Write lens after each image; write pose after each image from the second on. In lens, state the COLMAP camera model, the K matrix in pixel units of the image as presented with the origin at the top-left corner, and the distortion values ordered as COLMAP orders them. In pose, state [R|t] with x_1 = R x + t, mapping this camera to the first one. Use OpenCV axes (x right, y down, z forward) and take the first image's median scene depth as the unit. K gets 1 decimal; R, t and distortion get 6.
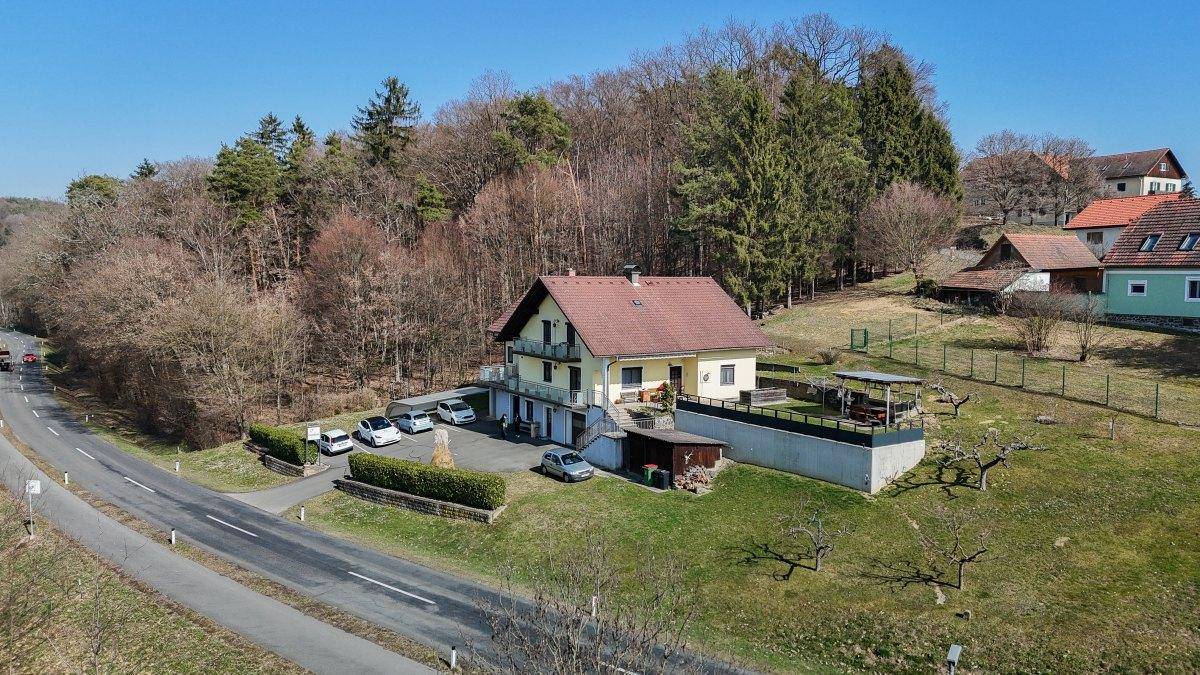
lens RADIAL K [[875.6, 0, 600.0], [0, 875.6, 337.5], [0, 0, 1]] dist [0.084403, -0.102026]
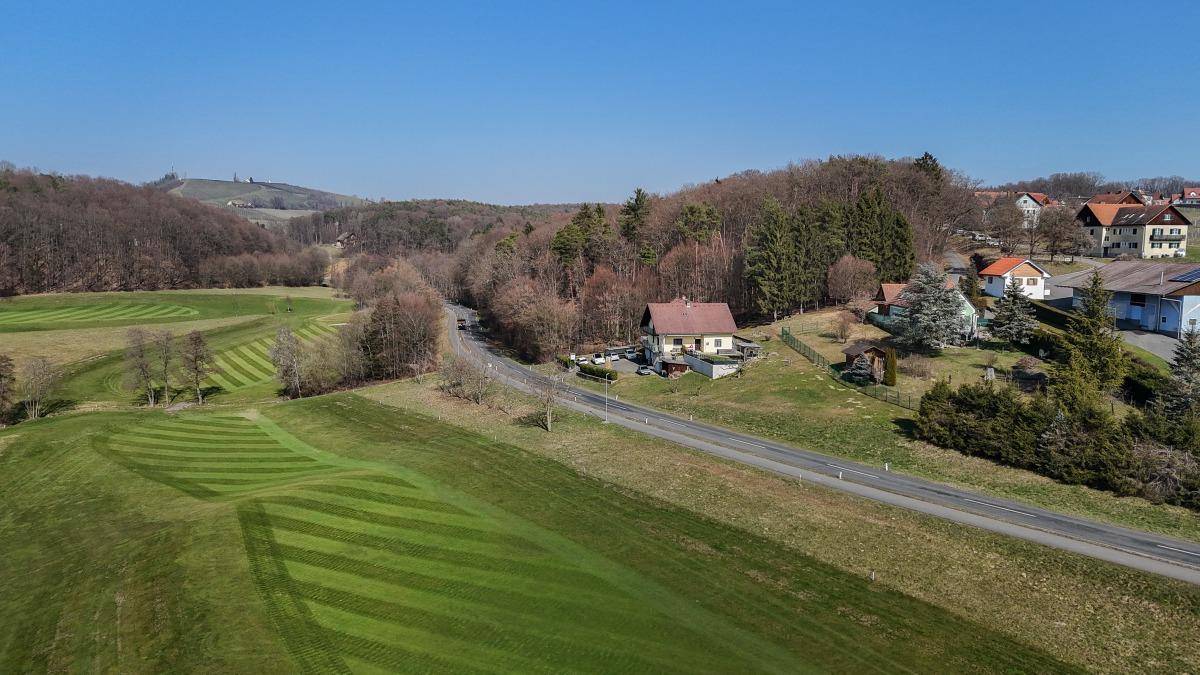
lens RADIAL K [[875.6, 0, 600.0], [0, 875.6, 337.5], [0, 0, 1]] dist [0.084403, -0.102026]
pose [[0.919896, 0.042688, -0.389832, 0.786734], [-0.030499, 0.998835, 0.037405, -0.056834], [0.390974, -0.022519, 0.920126, -1.430721]]
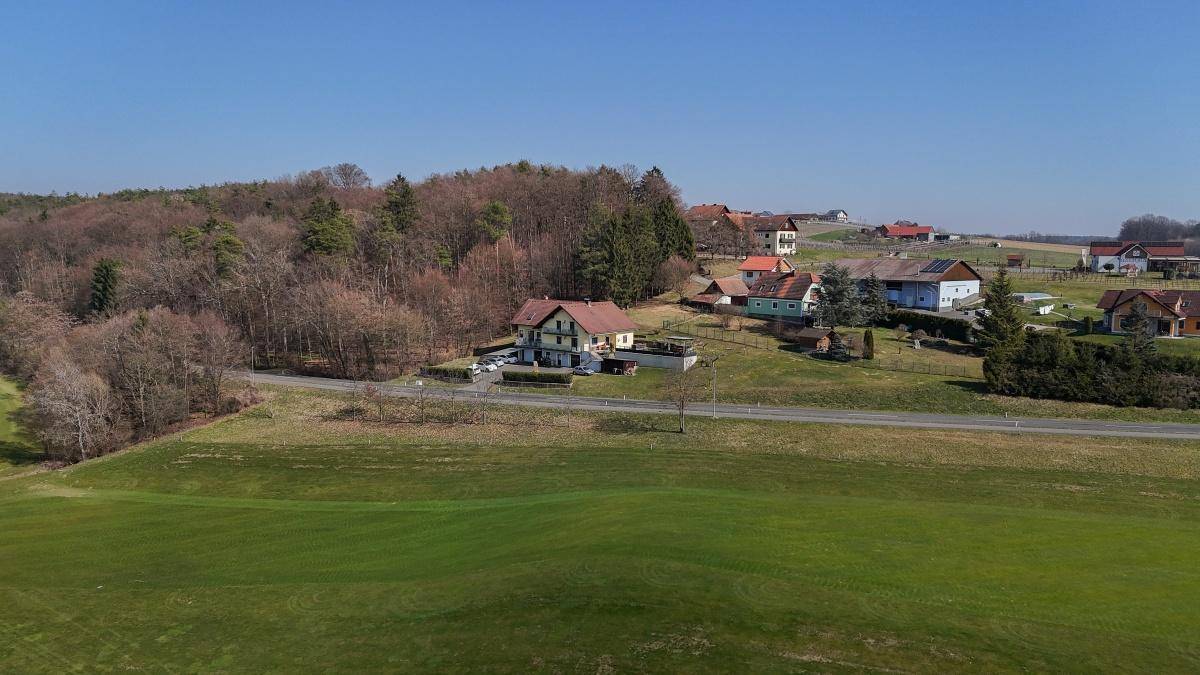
lens RADIAL K [[875.6, 0, 600.0], [0, 875.6, 337.5], [0, 0, 1]] dist [0.084403, -0.102026]
pose [[0.952597, -0.028667, 0.302880, -0.709911], [0.018433, 0.999160, 0.036594, -0.060162], [-0.303675, -0.029277, 0.952326, -1.479797]]
